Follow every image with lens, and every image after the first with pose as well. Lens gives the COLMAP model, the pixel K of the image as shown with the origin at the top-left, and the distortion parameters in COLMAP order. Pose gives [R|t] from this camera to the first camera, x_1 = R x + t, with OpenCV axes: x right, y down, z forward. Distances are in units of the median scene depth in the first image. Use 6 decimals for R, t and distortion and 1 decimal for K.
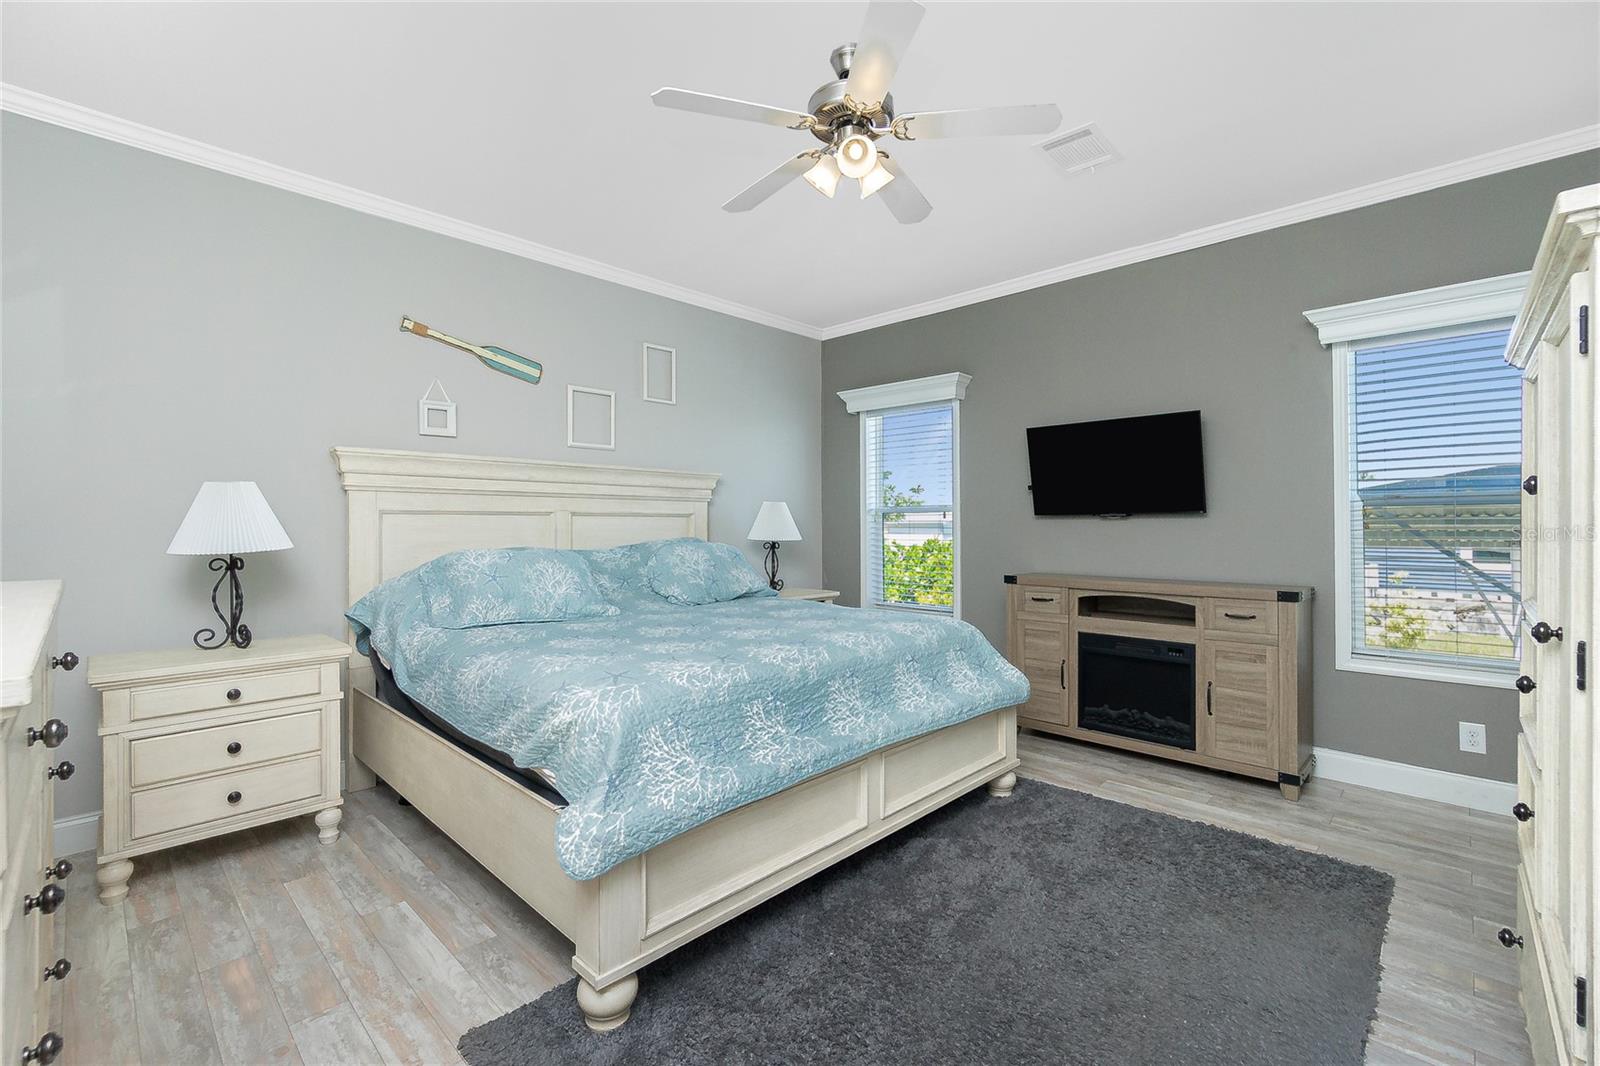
lens RADIAL K [[701.1, 0, 797.1], [0, 701.1, 523.1], [0, 0, 1]] dist [-0.001701, 0.001178]
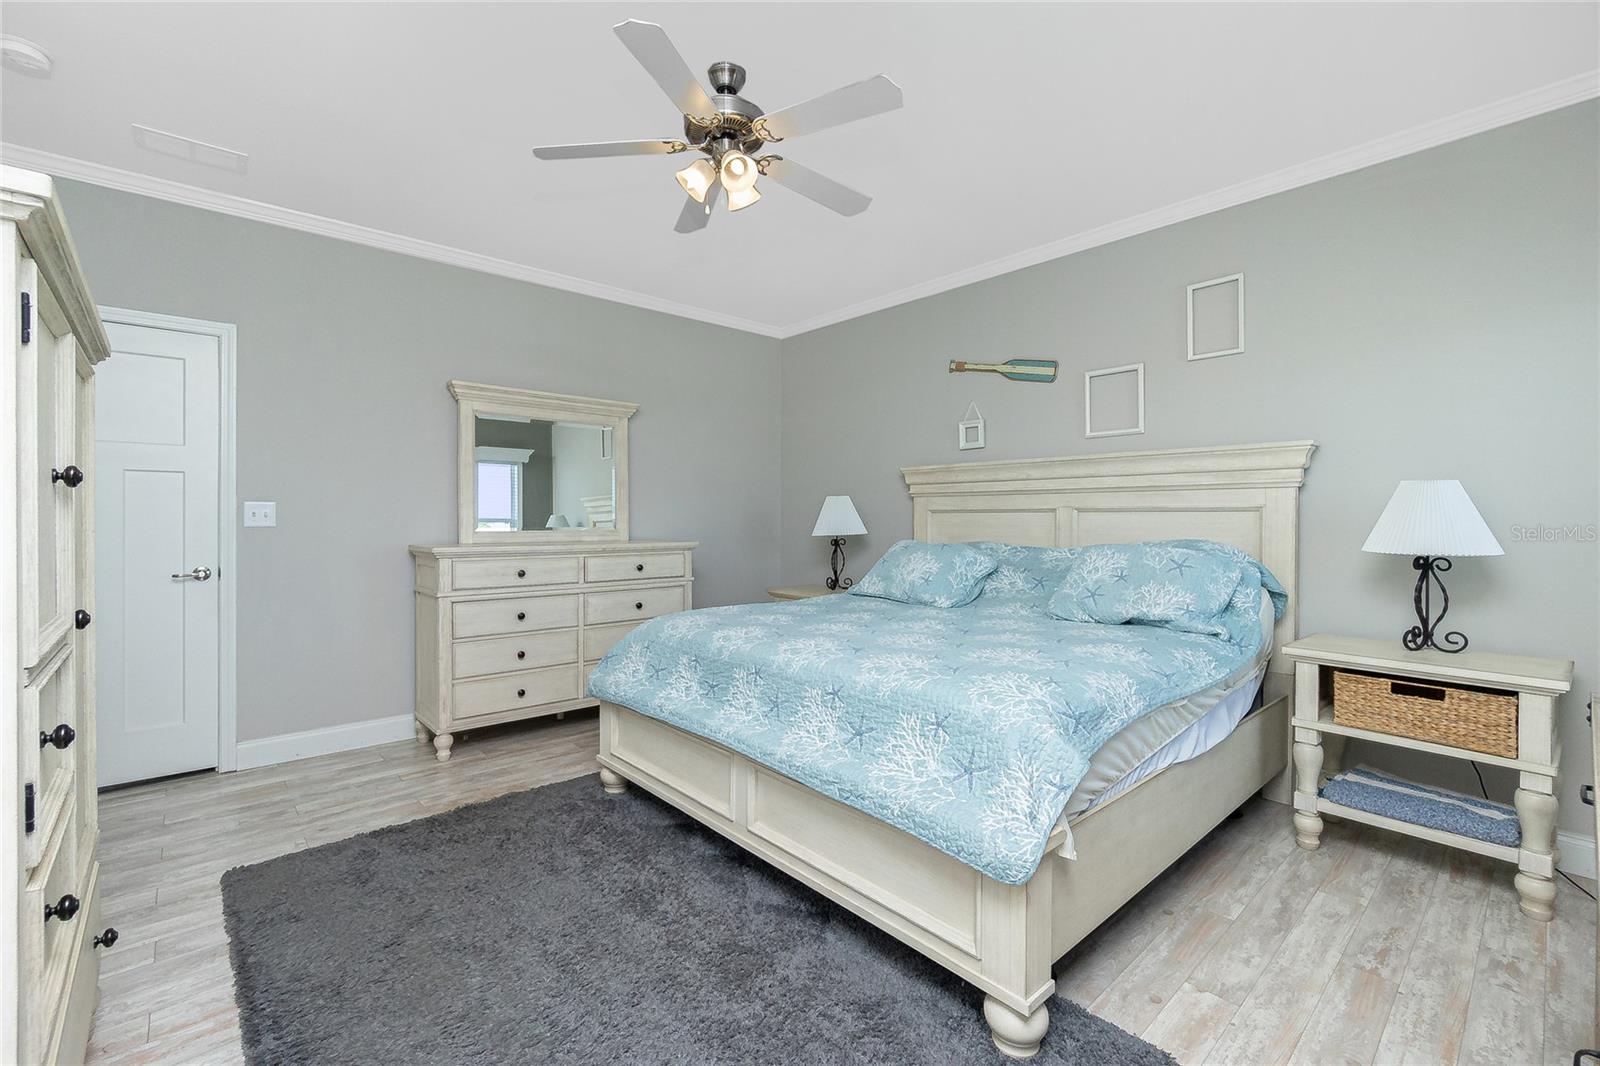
lens RADIAL K [[701.1, 0, 796.8], [0, 701.1, 530.1], [0, 0, 1]] dist [-0.001701, 0.001178]
pose [[-0.090005, 0.013574, -0.995849, 0.669281], [-0.003111, 0.999898, 0.013910, 0.001676], [0.995936, 0.004350, -0.089954, 0.727906]]
